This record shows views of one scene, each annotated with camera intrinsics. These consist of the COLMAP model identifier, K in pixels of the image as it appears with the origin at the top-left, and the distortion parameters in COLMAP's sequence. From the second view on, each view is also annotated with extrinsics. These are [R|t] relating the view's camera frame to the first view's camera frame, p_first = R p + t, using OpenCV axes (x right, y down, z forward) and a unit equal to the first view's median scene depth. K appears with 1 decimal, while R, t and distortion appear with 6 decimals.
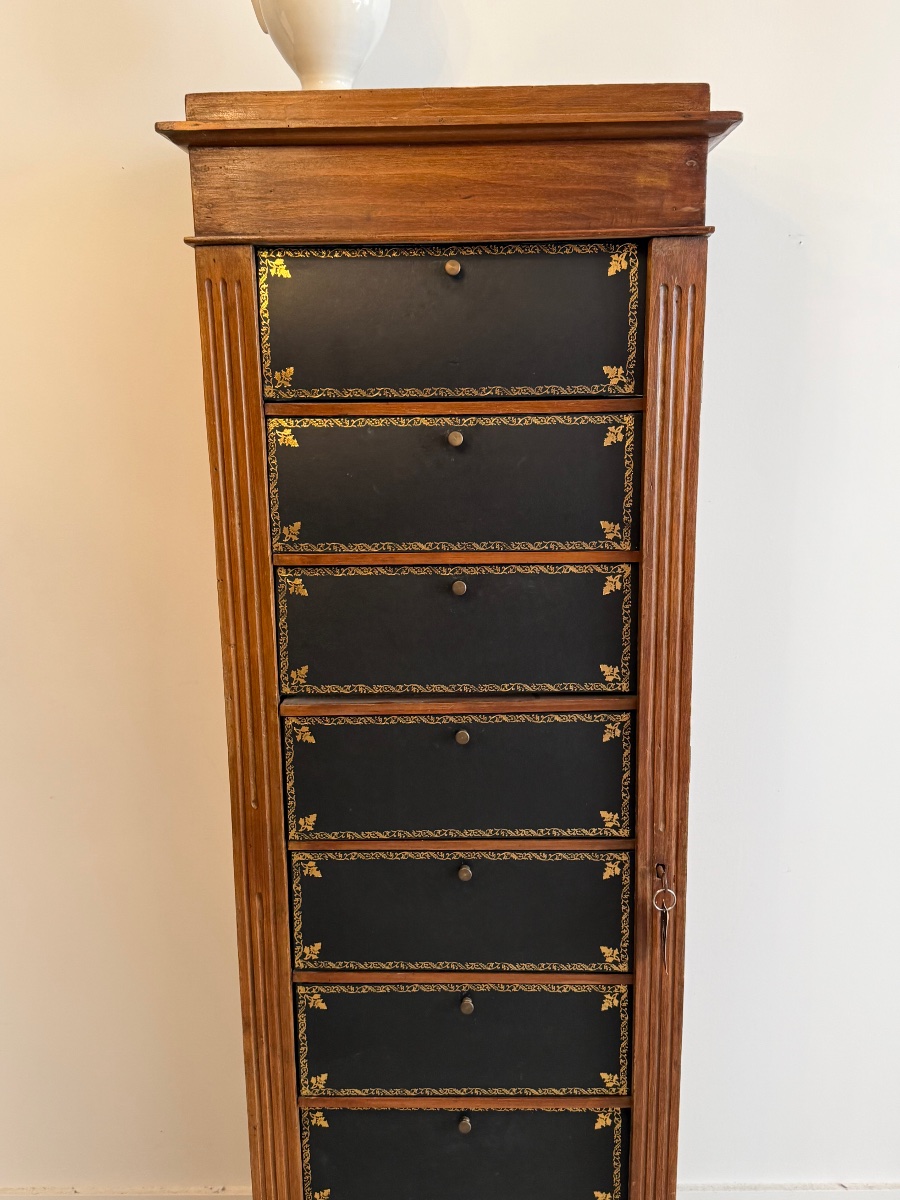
lens RADIAL K [[1092.2, 0, 456.9], [0, 1092.2, 594.9], [0, 0, 1]] dist [0.117176, -0.187962]
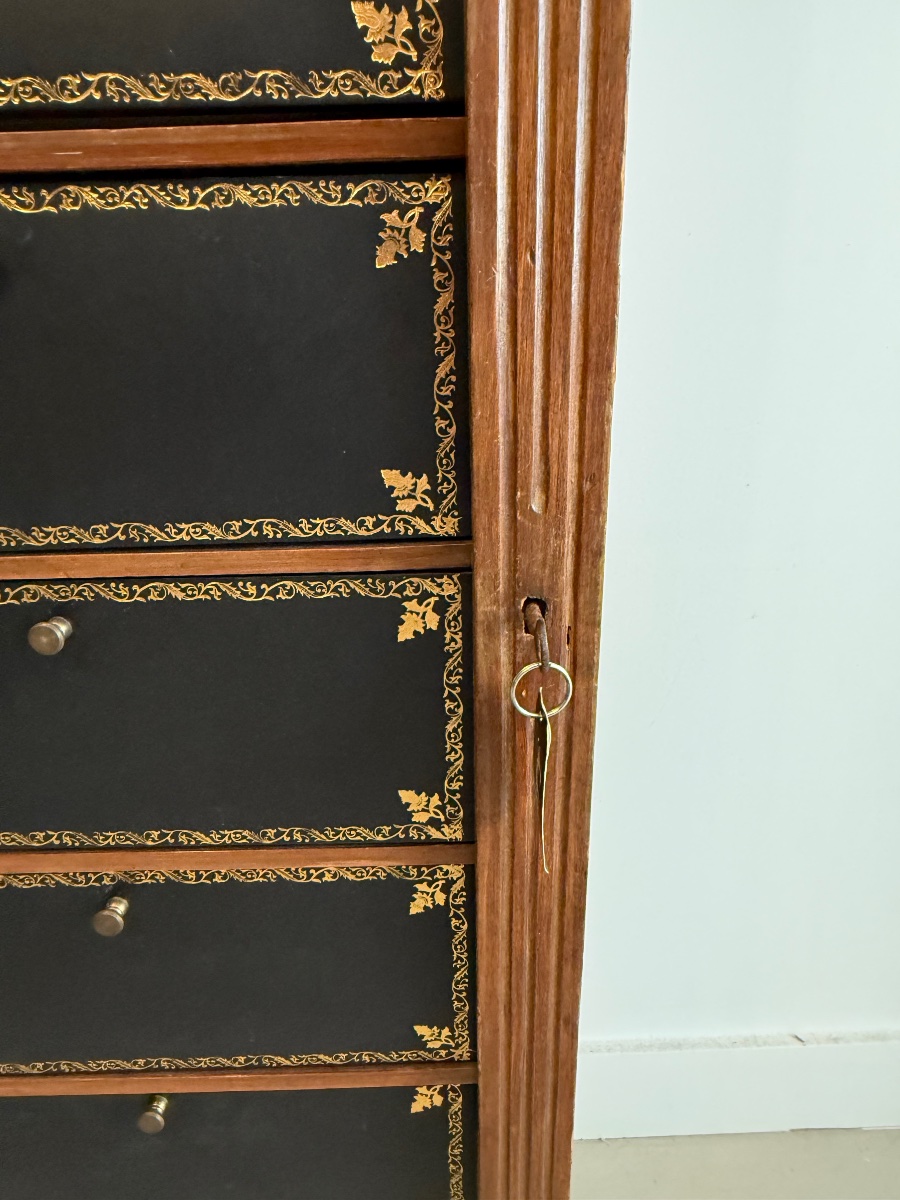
lens RADIAL K [[796.5, 0, 453.7], [0, 796.5, 558.0], [0, 0, 1]] dist [0.001730, 0.001997]
pose [[0.999223, -0.018023, 0.035061, 0.149172], [0.012685, 0.989067, 0.146922, 0.191395], [-0.037326, -0.146364, 0.988526, 0.738500]]
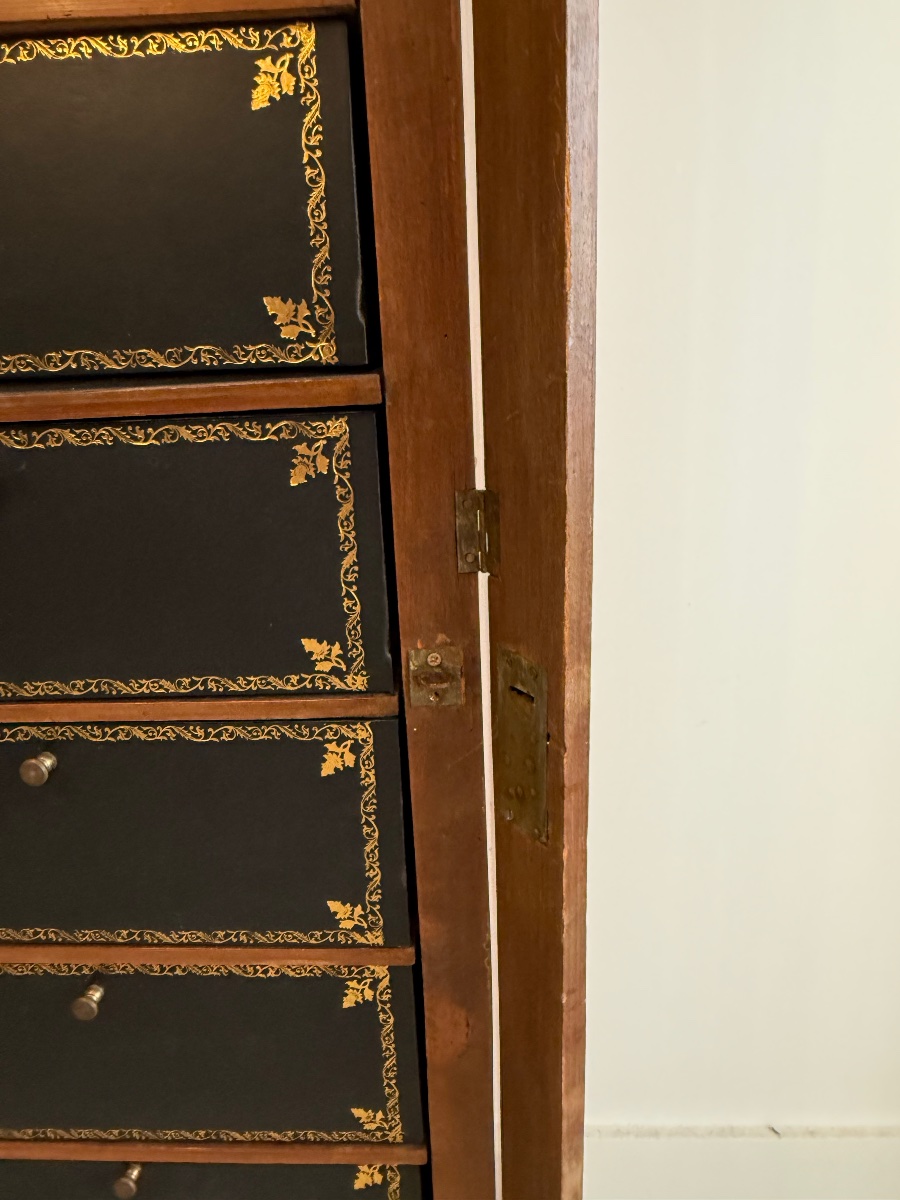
lens RADIAL K [[796.5, 0, 458.1], [0, 796.5, 566.2], [0, 0, 1]] dist [0.001730, 0.001997]
pose [[0.999650, -0.015364, -0.021535, 0.210116], [0.017242, 0.995799, 0.089924, 0.140084], [0.020063, -0.090264, 0.995716, 0.683355]]
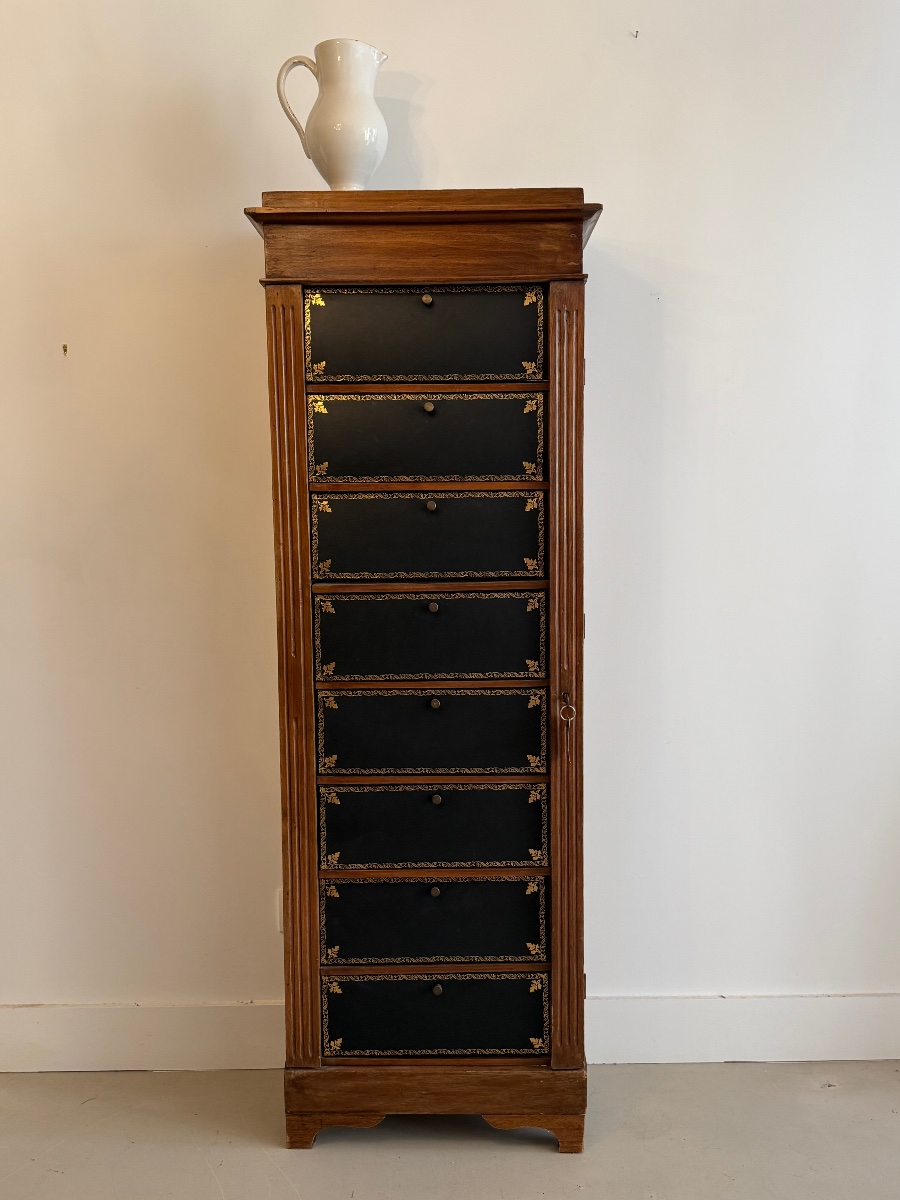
lens RADIAL K [[1092.2, 0, 455.8], [0, 1092.2, 604.3], [0, 0, 1]] dist [0.117176, -0.187962]
pose [[0.999850, 0.000362, 0.017317, 0.009774], [0.001509, 0.994159, -0.107917, 0.289111], [-0.017255, 0.107927, 0.994009, -0.493923]]
